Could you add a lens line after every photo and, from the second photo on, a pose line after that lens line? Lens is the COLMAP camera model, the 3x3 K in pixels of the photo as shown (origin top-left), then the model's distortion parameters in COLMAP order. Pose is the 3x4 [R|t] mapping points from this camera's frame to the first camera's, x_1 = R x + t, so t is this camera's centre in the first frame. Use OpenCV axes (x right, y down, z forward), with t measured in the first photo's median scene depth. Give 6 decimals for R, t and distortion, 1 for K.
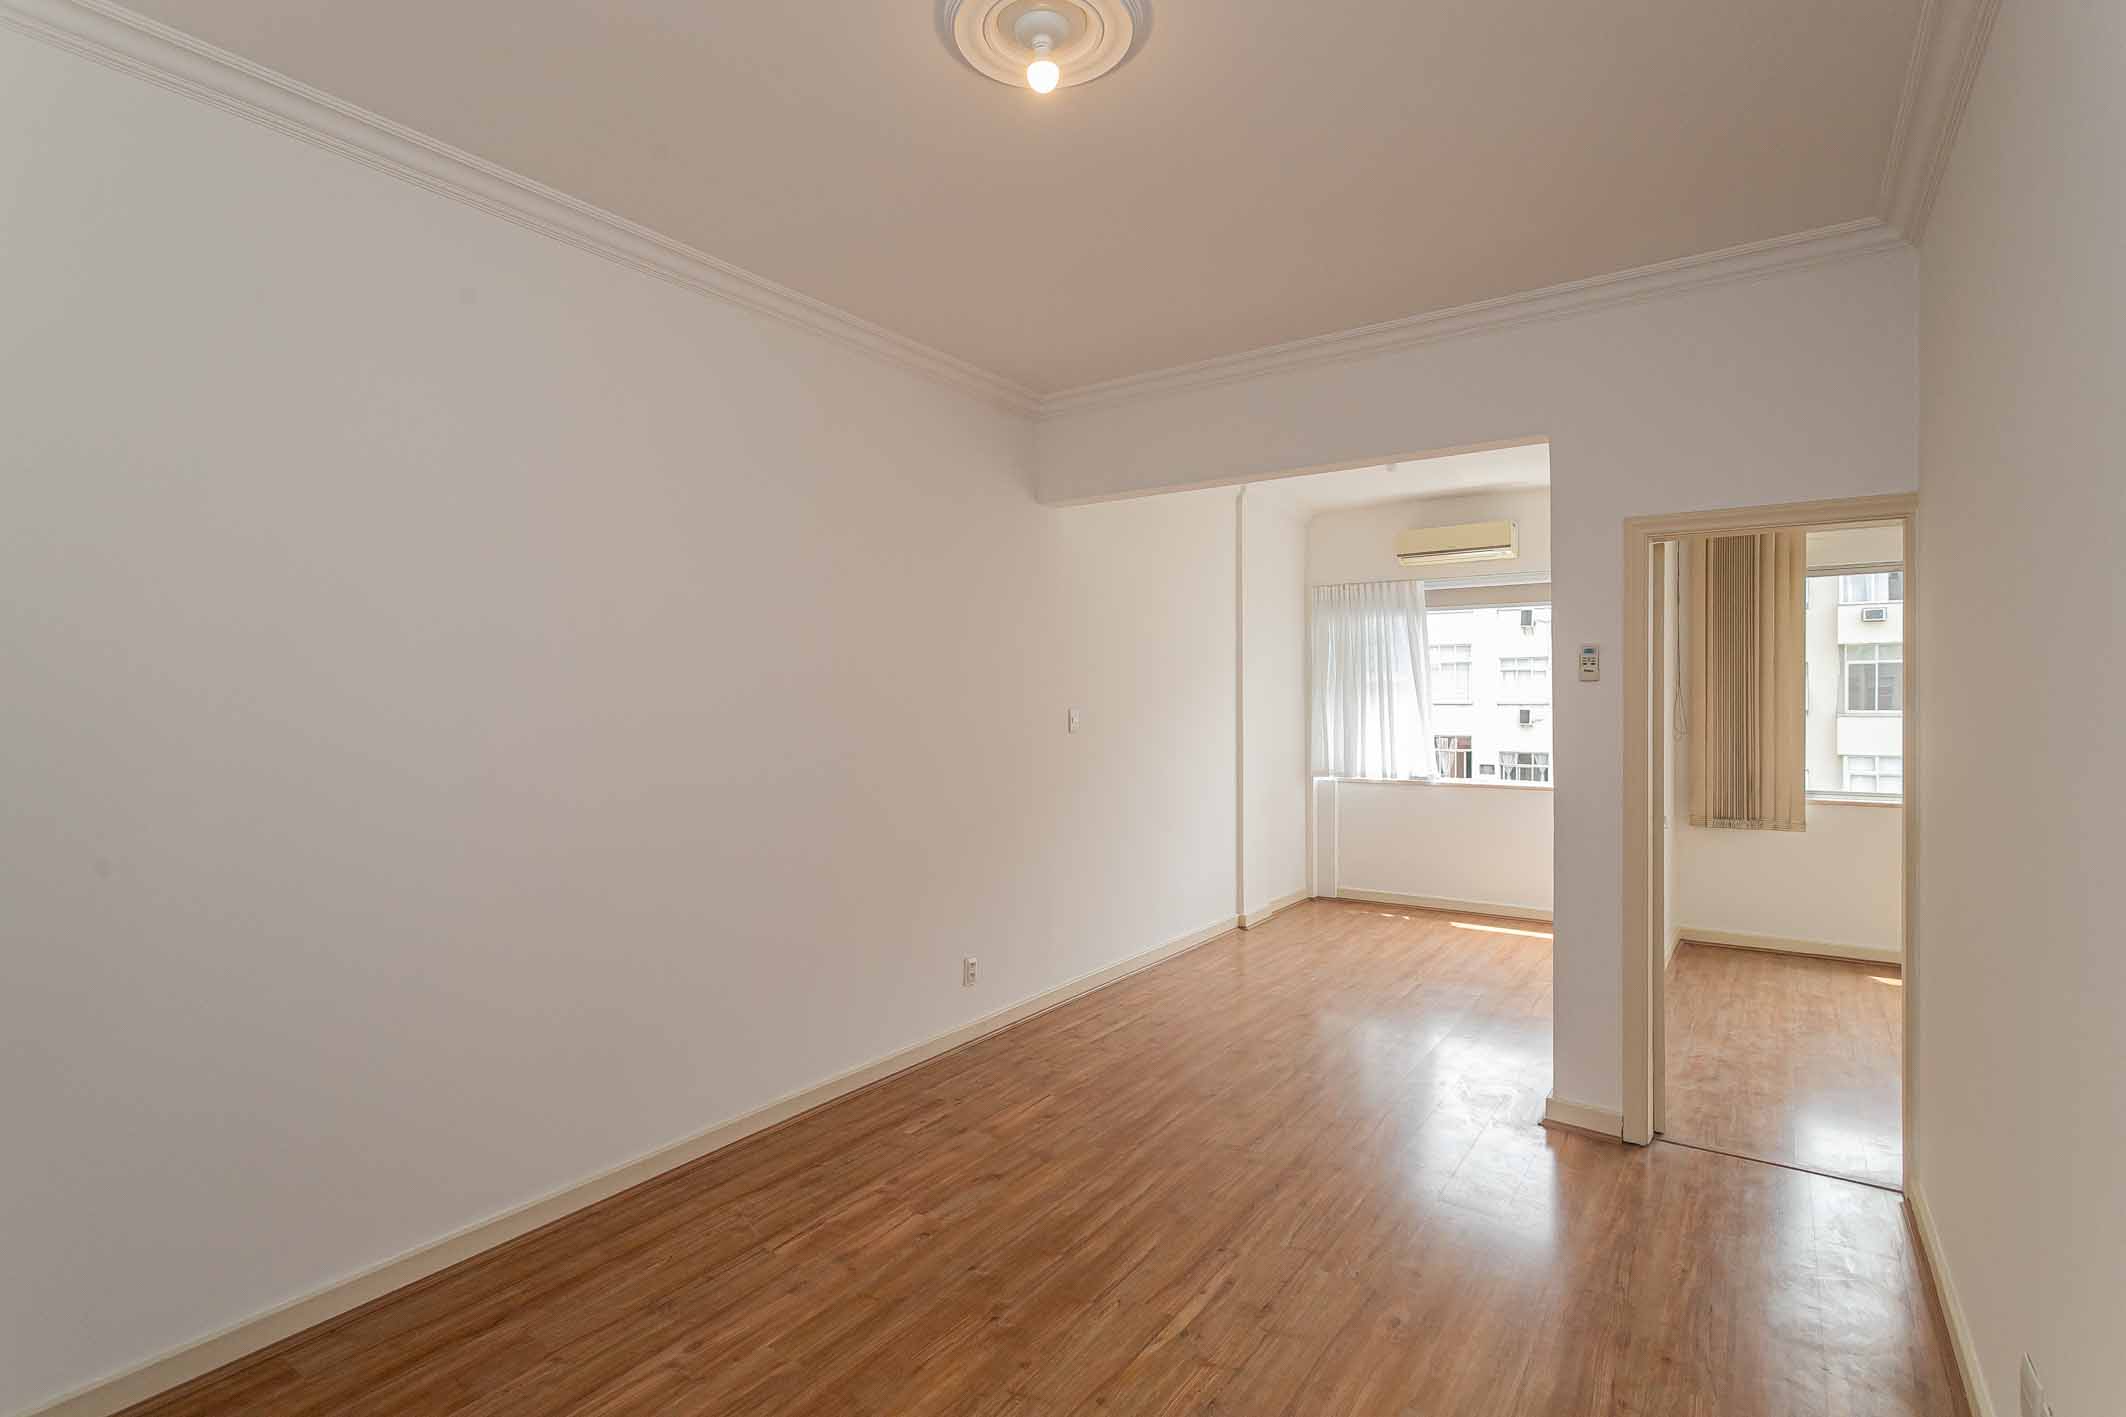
lens RADIAL K [[1016.4, 0, 1060.2], [0, 1016.4, 698.9], [0, 0, 1]] dist [0.000467, 0.000684]
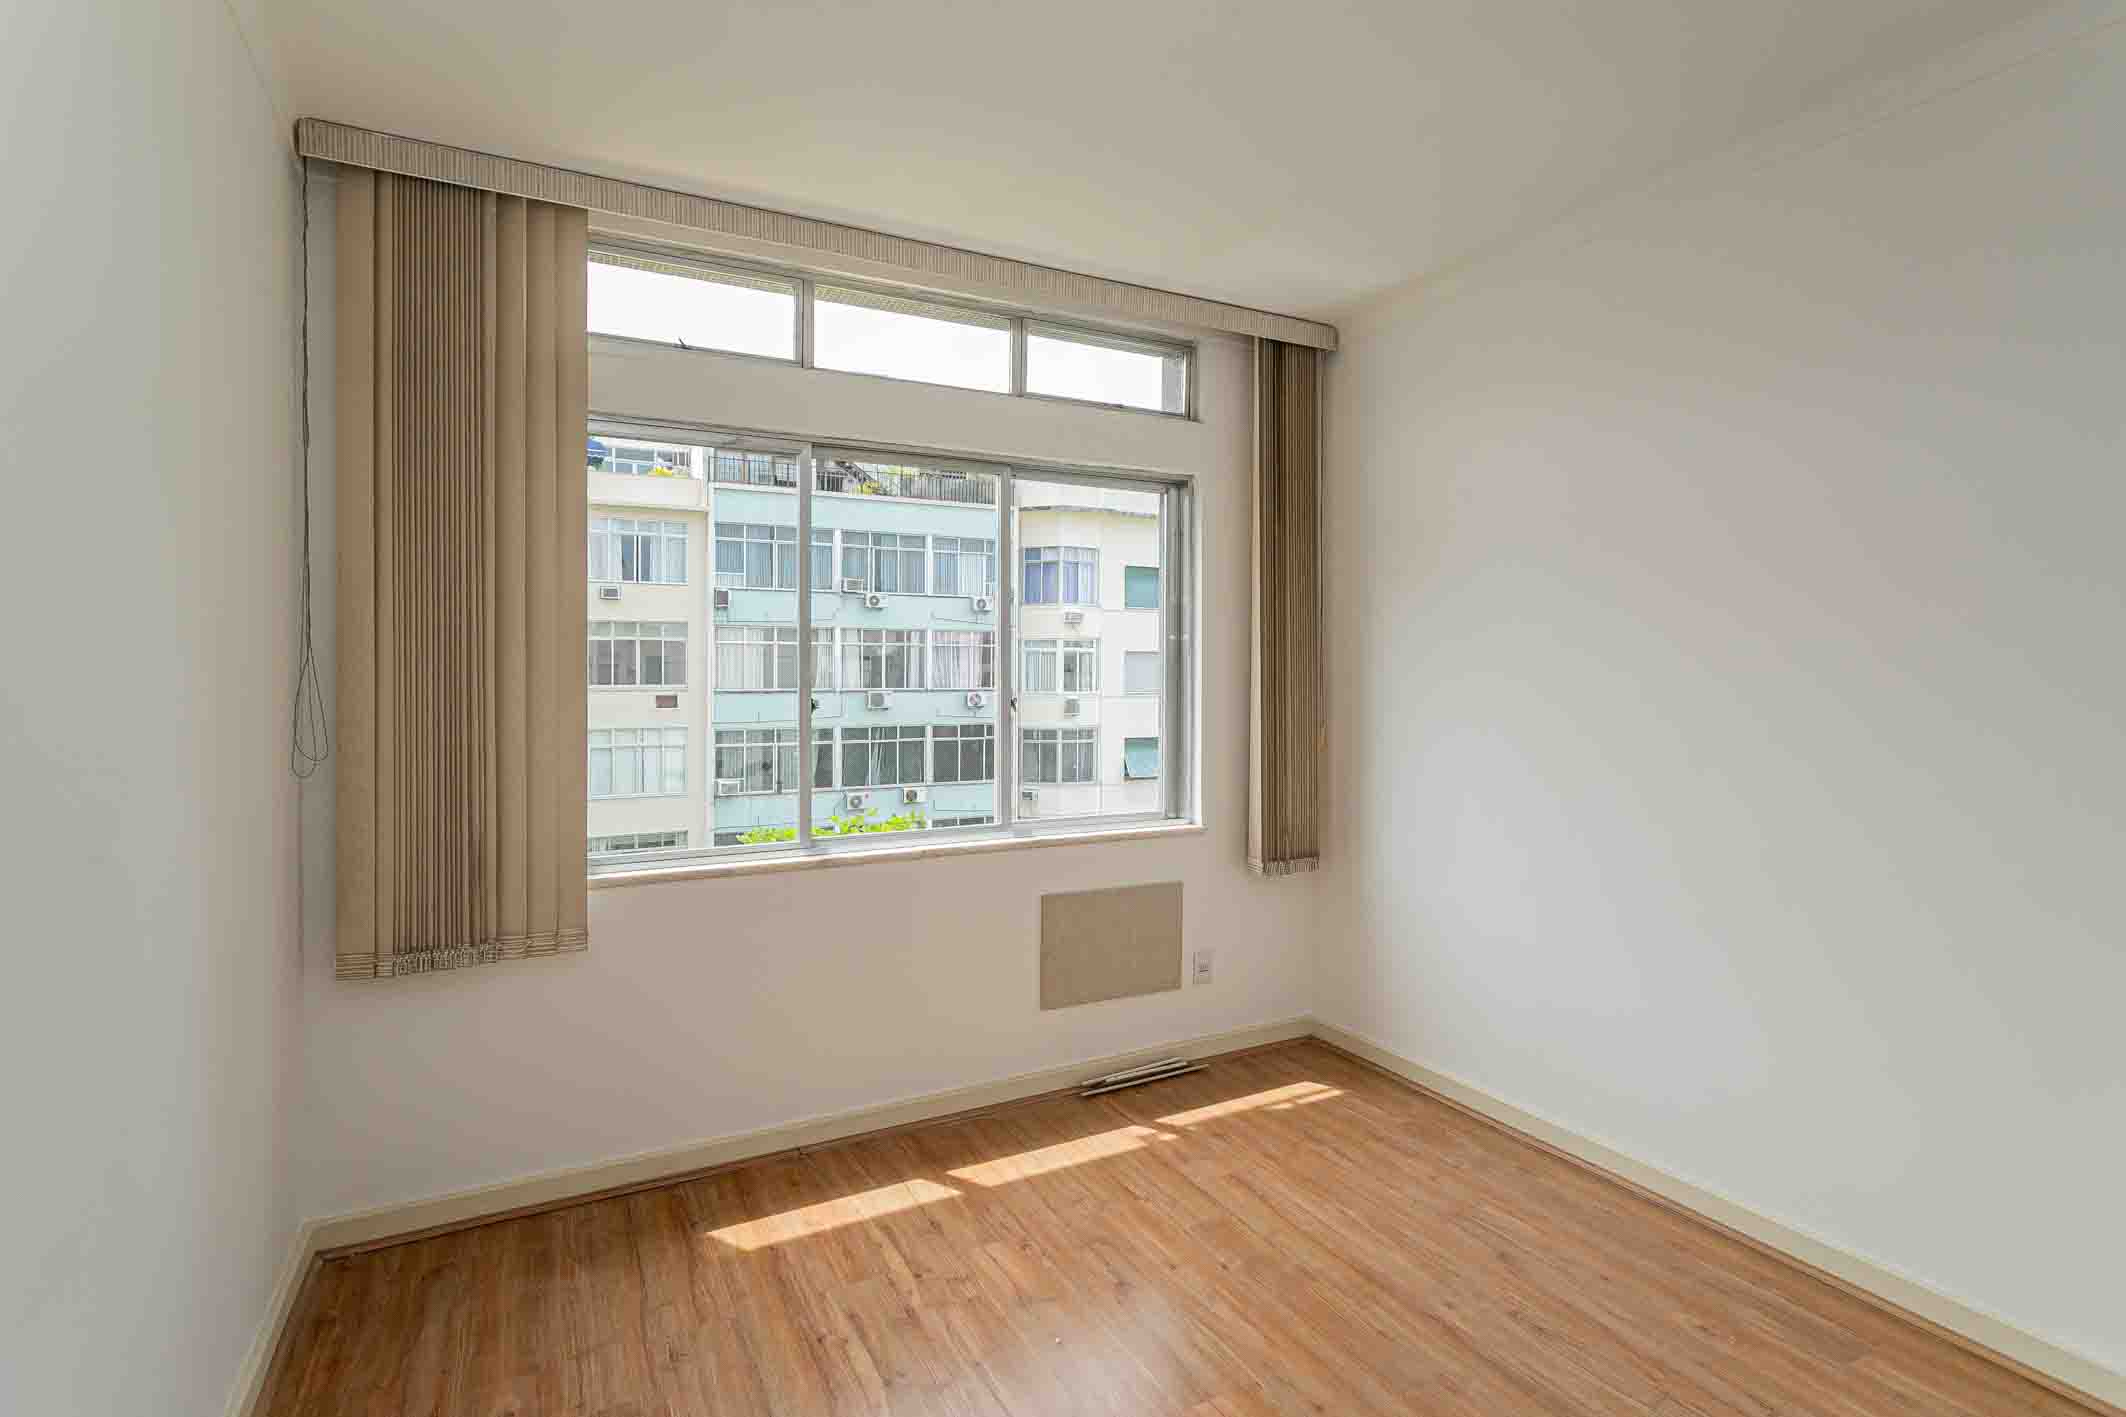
lens RADIAL K [[1019.9, 0, 1067.5], [0, 1019.9, 680.3], [0, 0, 1]] dist [-0.000076, 0.000111]
pose [[0.450127, -0.004542, 0.892953, 0.404806], [-0.001060, 0.999984, 0.005621, 0.000623], [-0.892964, -0.003477, 0.450115, 0.579748]]
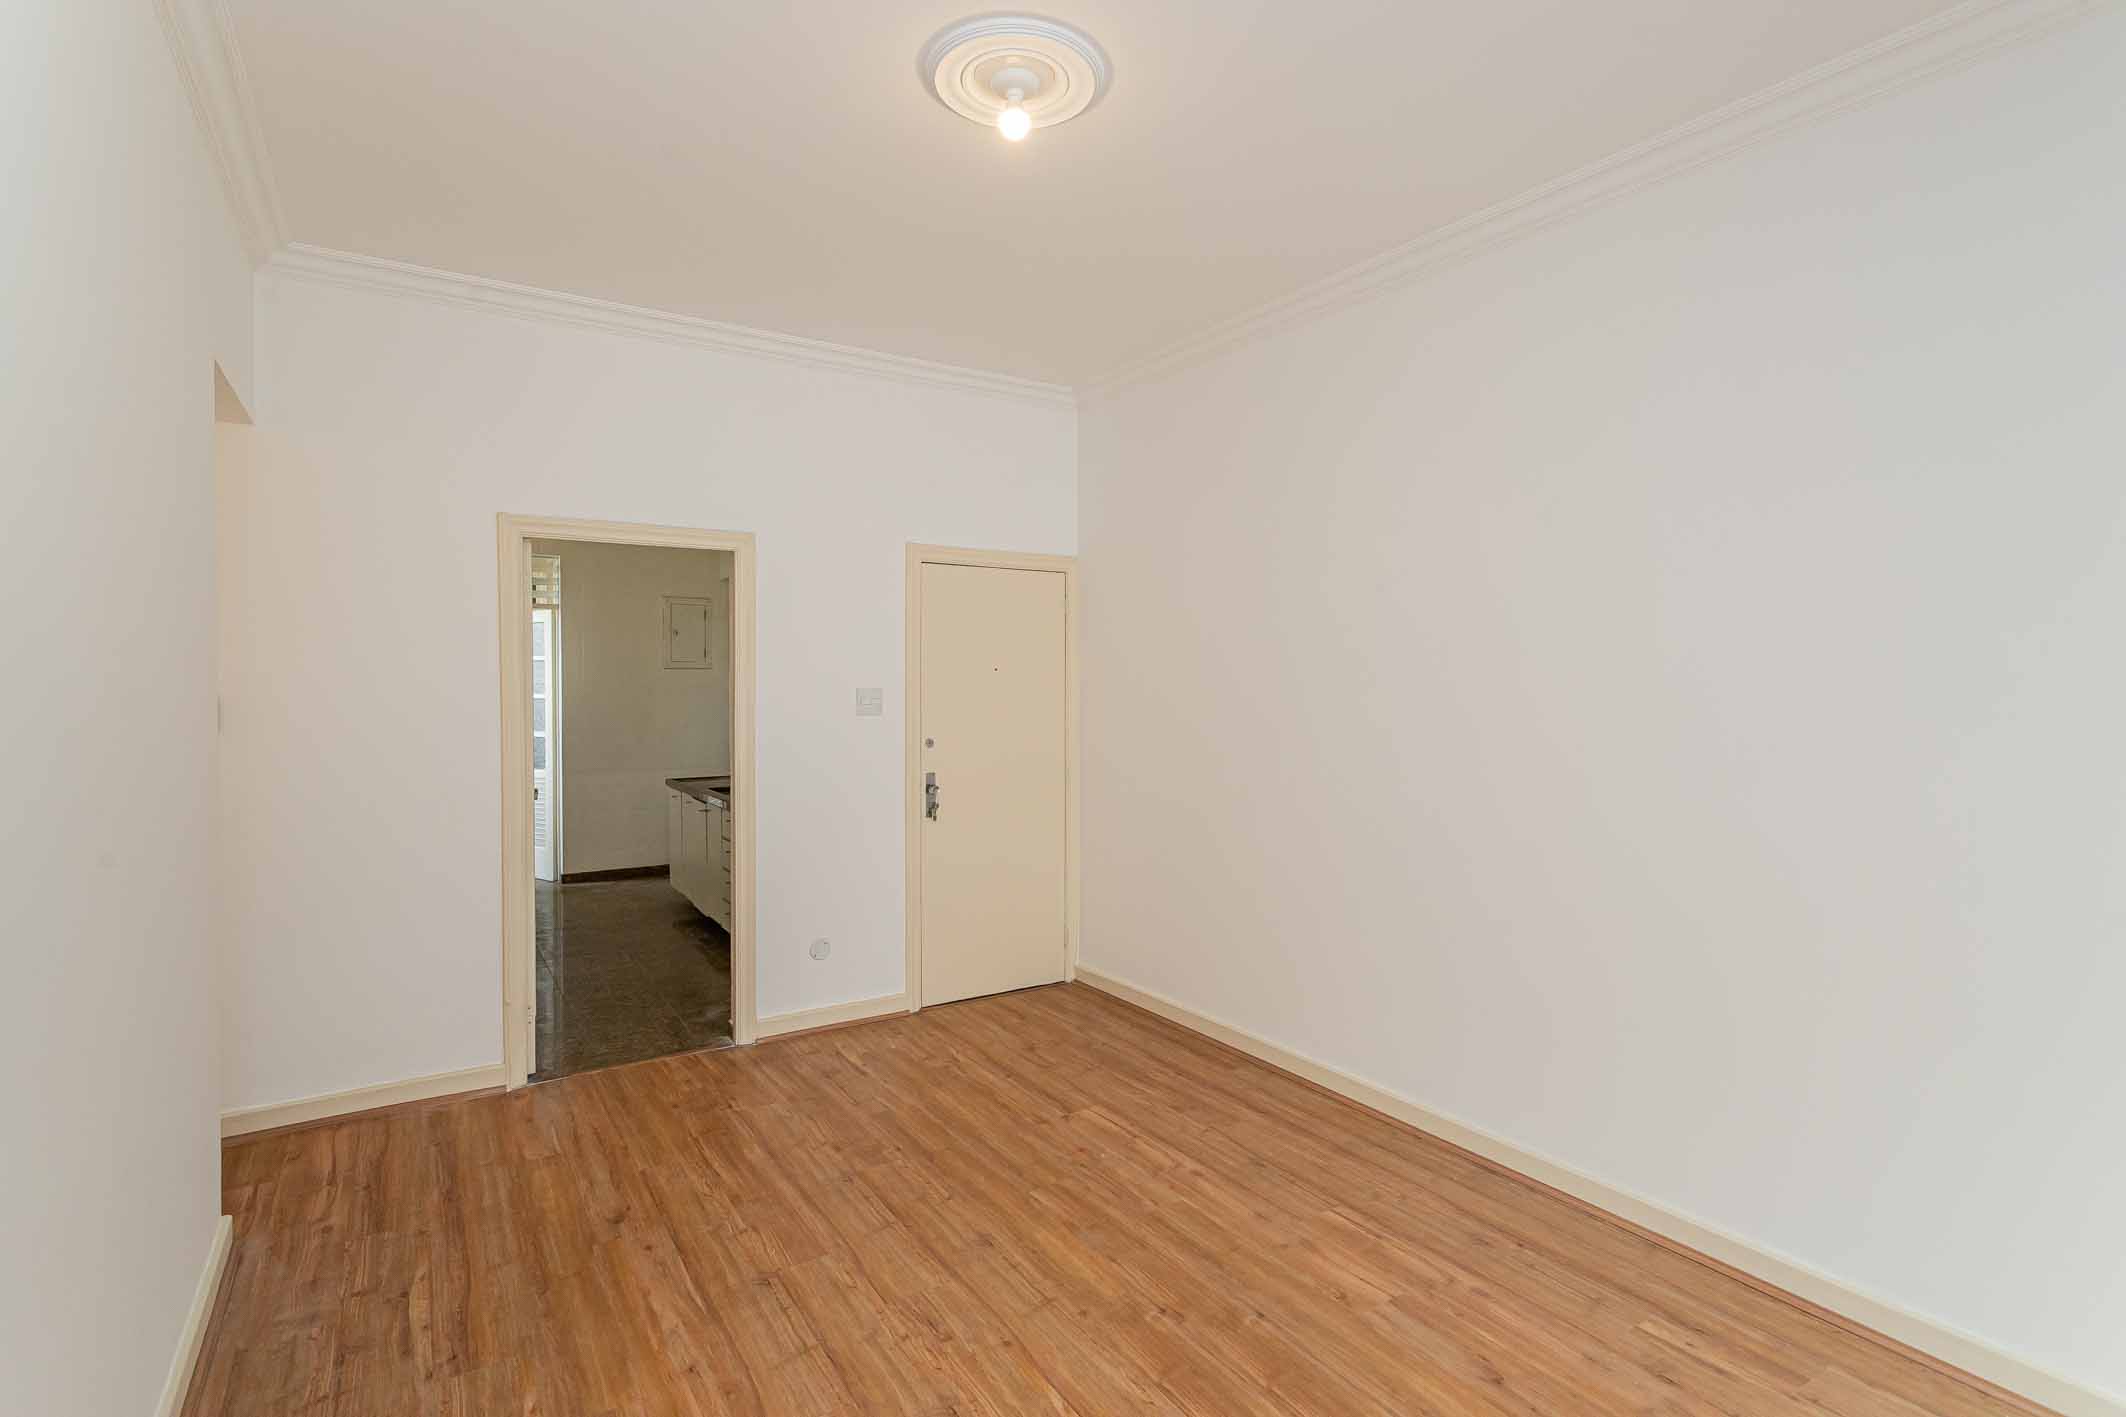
lens RADIAL K [[1016.4, 0, 1060.2], [0, 1016.4, 698.9], [0, 0, 1]] dist [0.000467, 0.000684]
pose [[-0.381177, 0.020297, -0.924279, 0.352350], [0.000314, 0.999762, 0.021825, -0.000493], [0.924502, 0.008029, -0.381093, 0.519732]]
